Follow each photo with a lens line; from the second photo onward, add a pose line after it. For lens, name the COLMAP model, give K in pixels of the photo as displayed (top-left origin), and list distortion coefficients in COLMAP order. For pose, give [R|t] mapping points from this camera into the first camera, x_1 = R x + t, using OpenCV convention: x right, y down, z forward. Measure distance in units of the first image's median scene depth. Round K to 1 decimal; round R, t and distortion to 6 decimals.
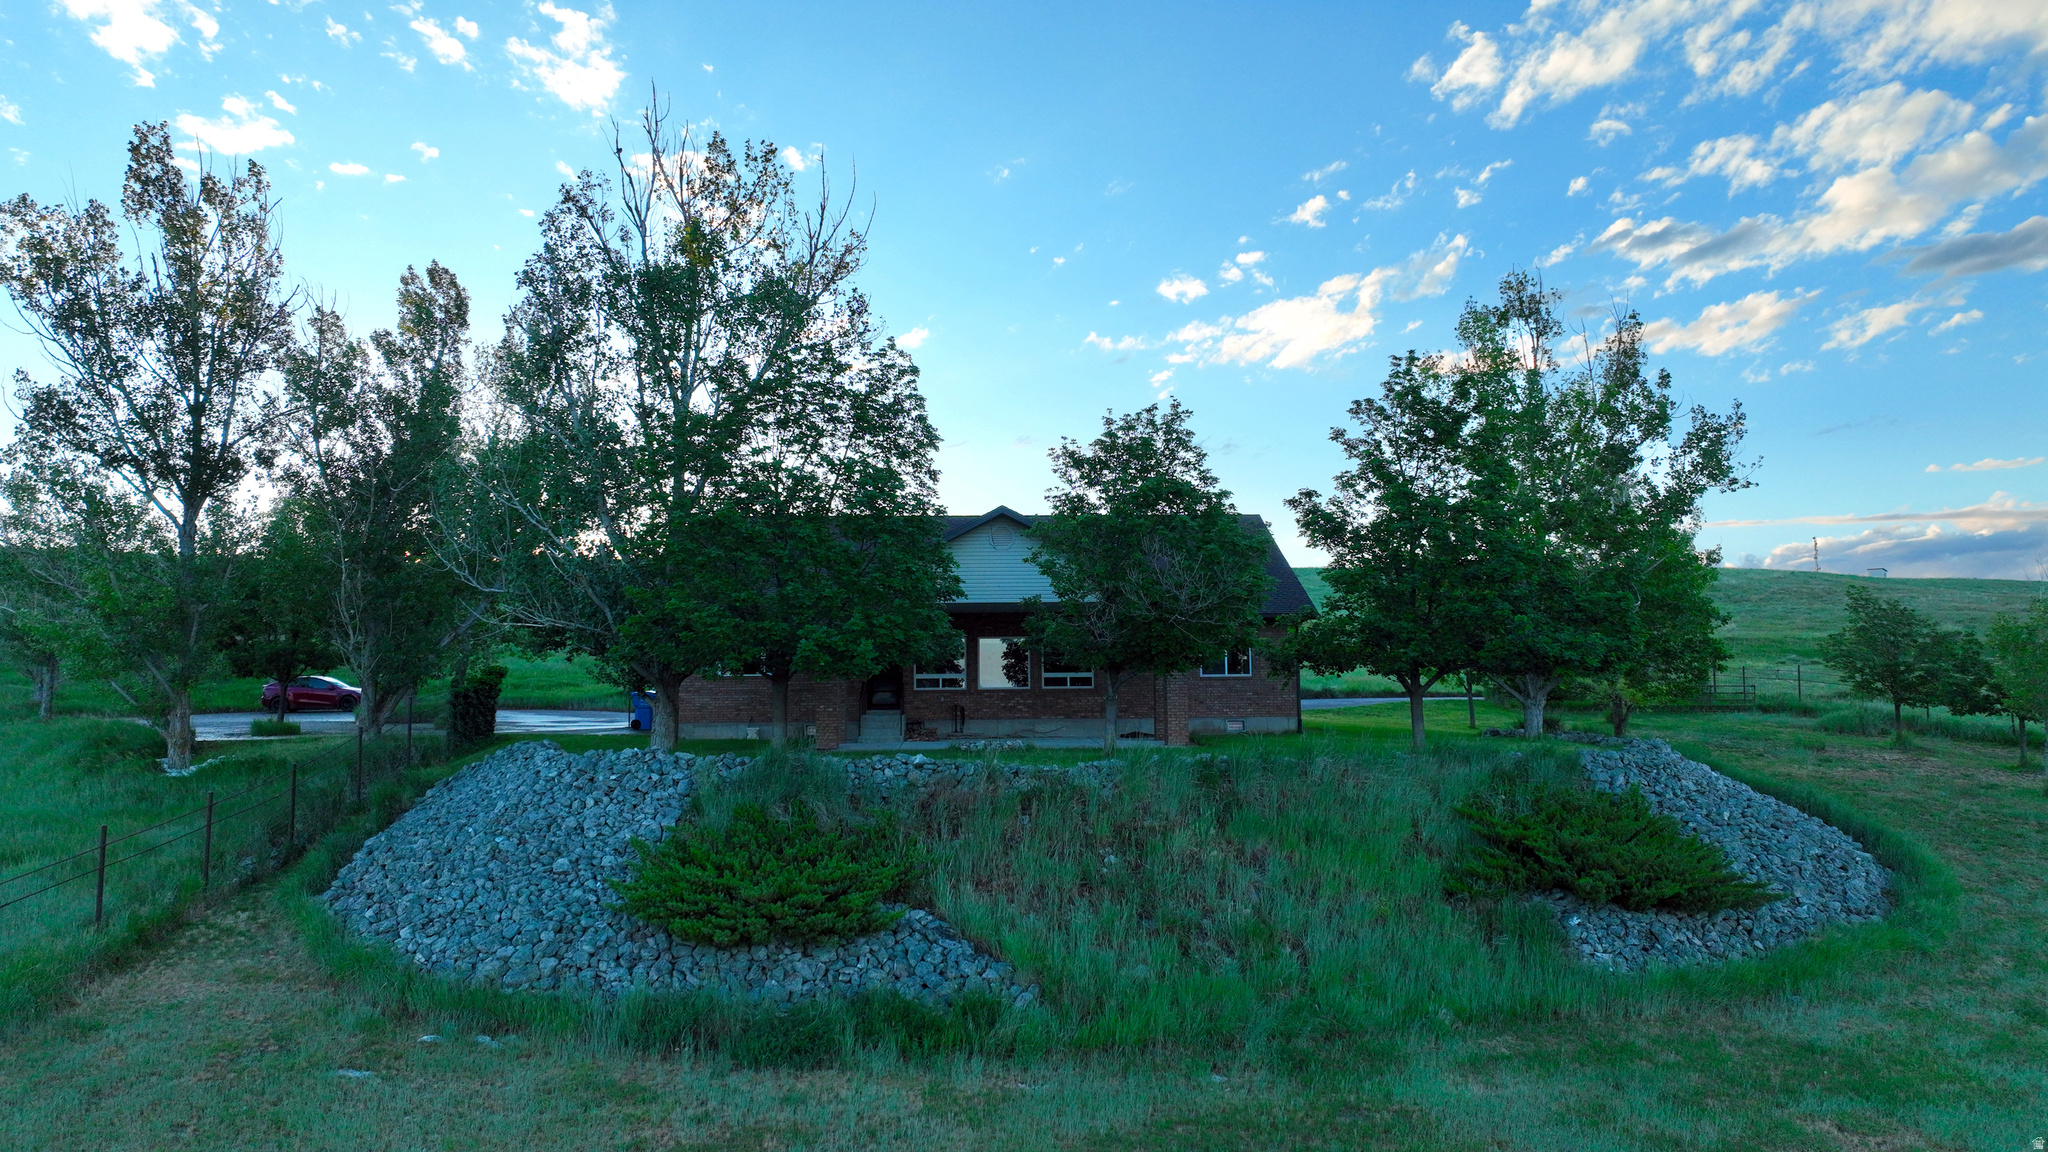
lens RADIAL K [[1439.0, 0, 1024.0], [0, 1439.0, 576.0], [0, 0, 1]] dist [-0.006092, 0.021487]
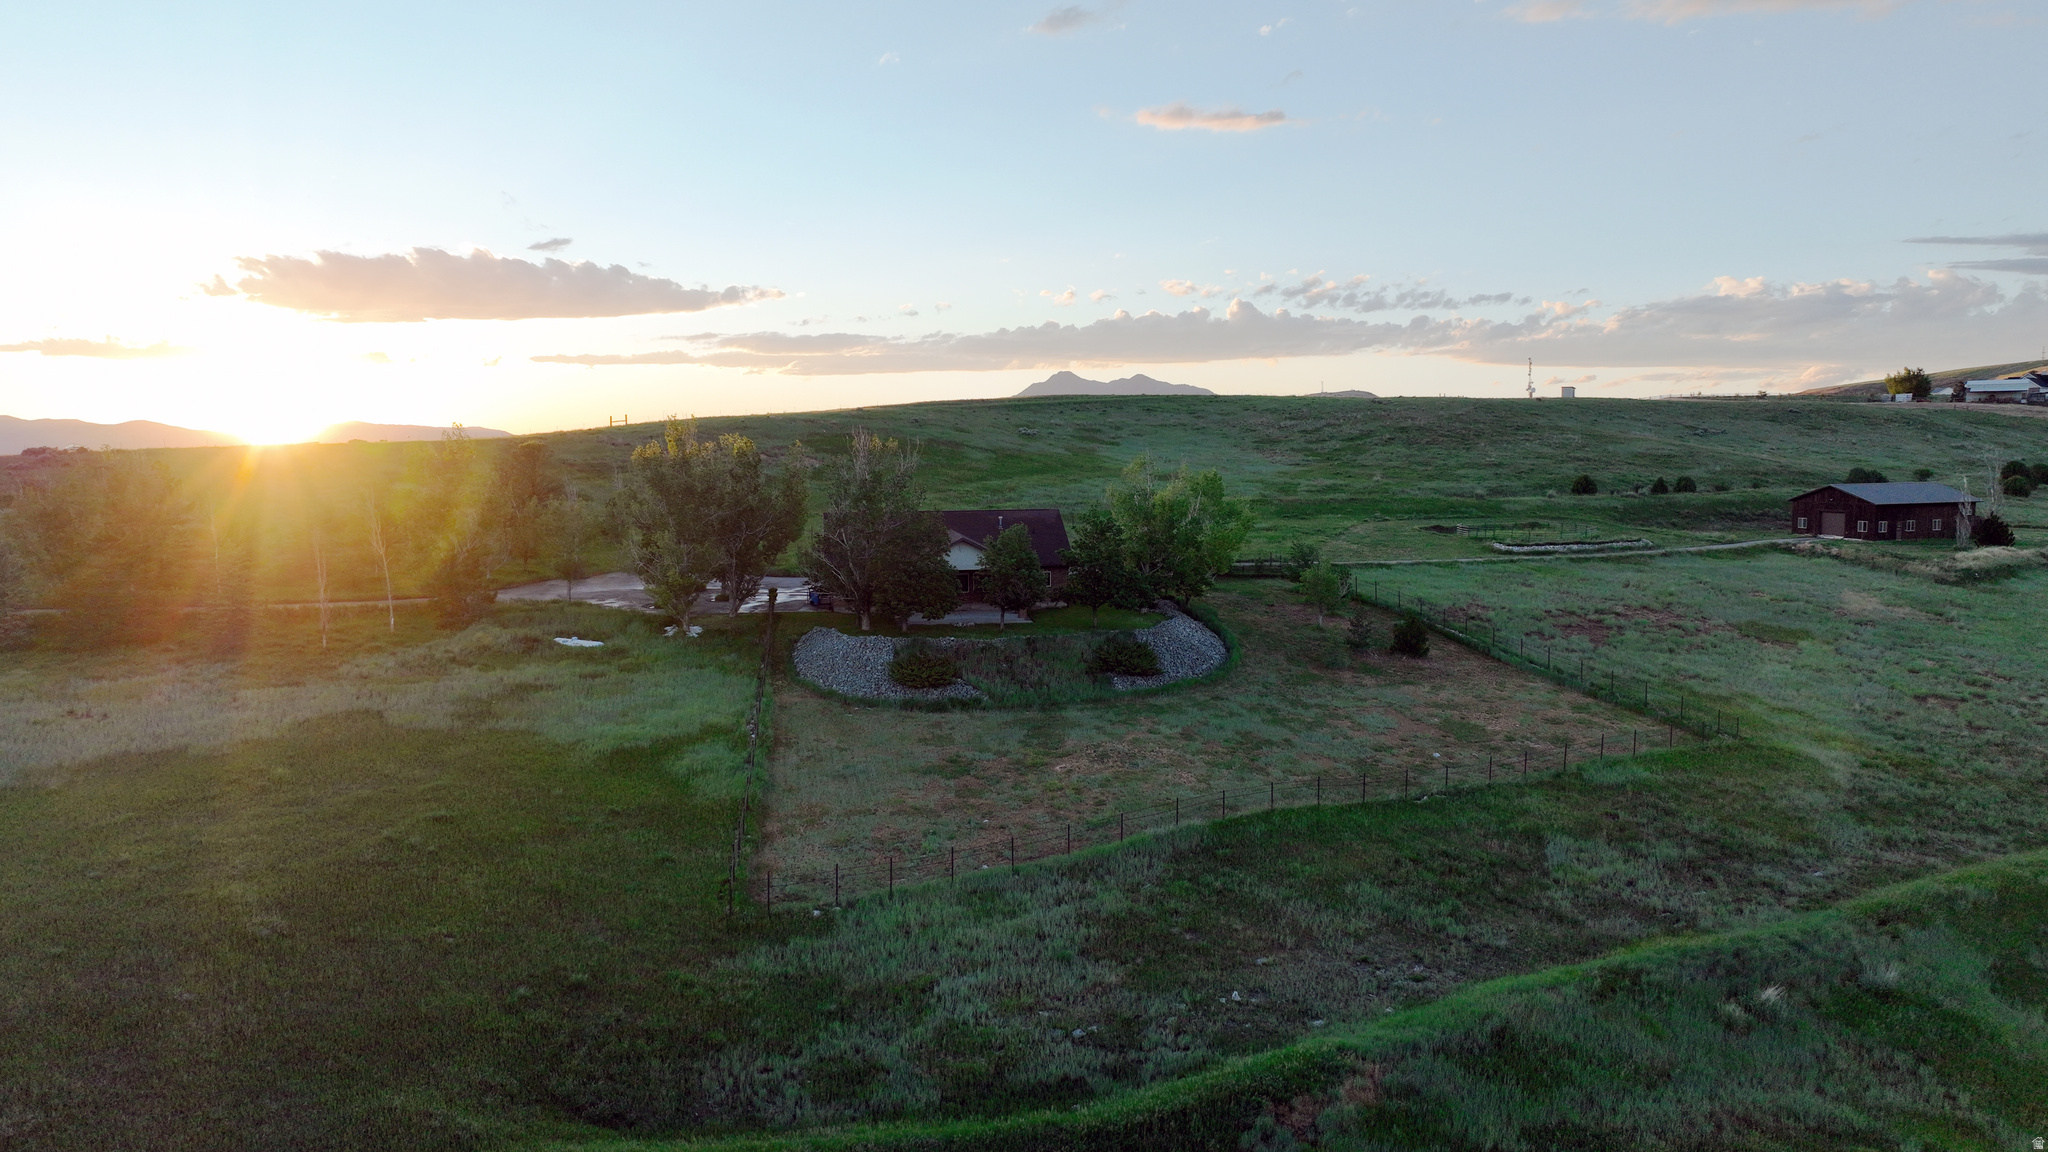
lens RADIAL K [[1439.0, 0, 1024.0], [0, 1439.0, 576.0], [0, 0, 1]] dist [-0.006092, 0.021487]
pose [[0.995316, -0.007970, 0.096343, -0.289849], [-0.009543, 0.983628, 0.179956, -0.830485], [-0.096200, -0.180033, 0.978945, -3.113234]]
